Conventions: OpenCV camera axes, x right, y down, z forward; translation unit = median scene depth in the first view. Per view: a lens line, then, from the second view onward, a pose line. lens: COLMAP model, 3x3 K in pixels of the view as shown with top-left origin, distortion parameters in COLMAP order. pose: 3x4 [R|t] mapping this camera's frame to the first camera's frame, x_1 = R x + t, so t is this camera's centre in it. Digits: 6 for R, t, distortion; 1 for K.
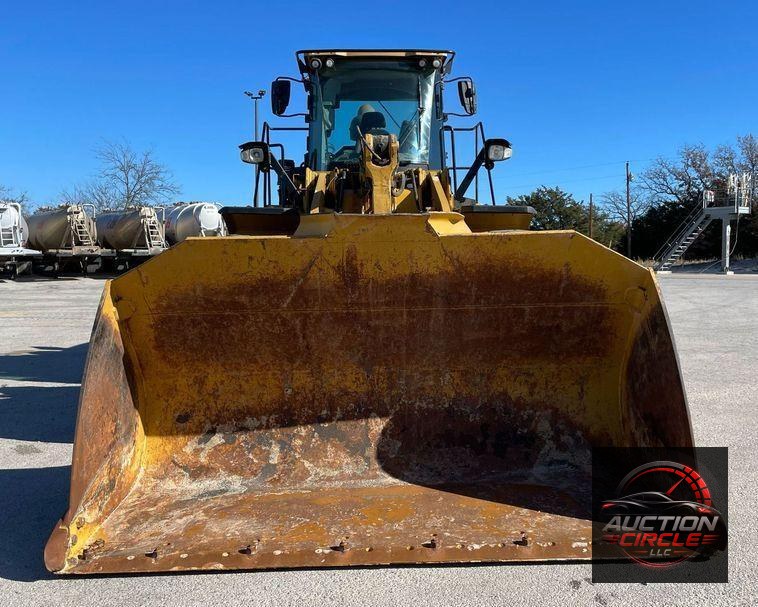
lens RADIAL K [[750.1, 0, 407.1], [0, 750.1, 304.1], [0, 0, 1]] dist [0.122182, -0.207098]
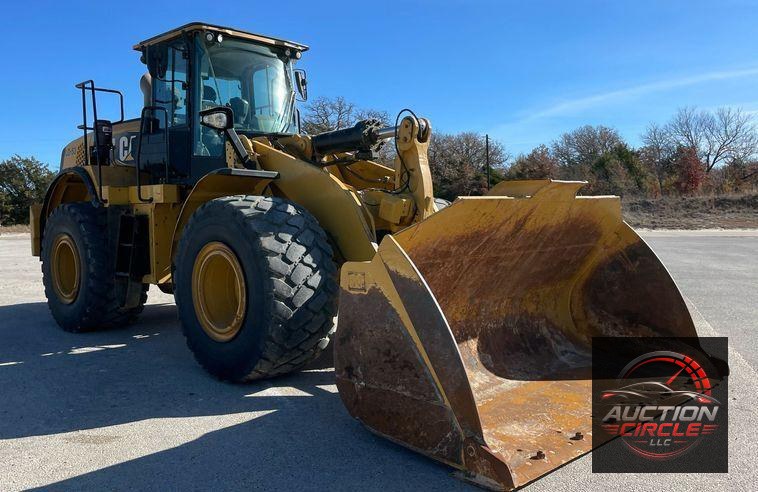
lens RADIAL K [[633.1, 0, 361.5], [0, 633.1, 255.1], [0, 0, 1]] dist [0.070113, -0.000675]
pose [[0.757305, -0.042936, 0.651648, -0.890198], [0.050389, 0.998703, 0.007244, -0.010151], [-0.651114, 0.027350, 0.758487, 0.298028]]
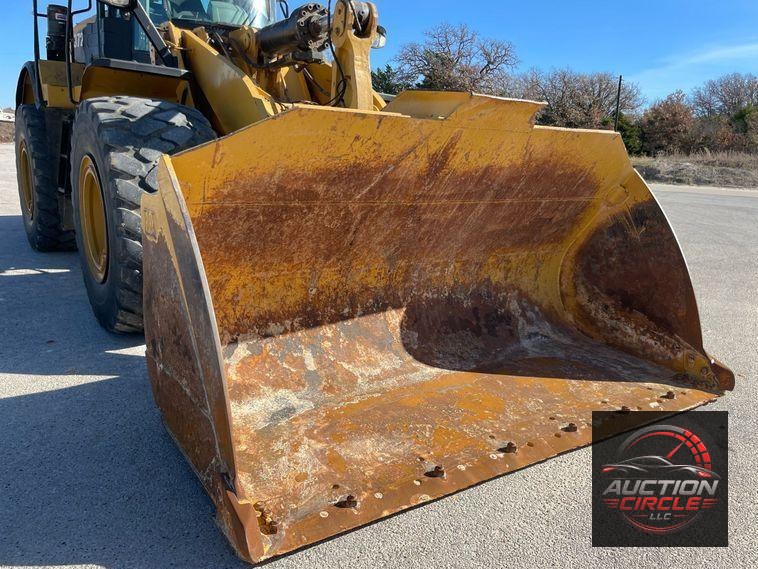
lens RADIAL K [[598.8, 0, 409.2], [0, 598.8, 306.8], [0, 0, 1]] dist [0.116803, -0.141203]
pose [[0.832297, -0.083106, 0.548065, -0.460476], [-0.027186, 0.981389, 0.190098, -0.006302], [-0.553664, -0.173118, 0.814547, 0.344333]]
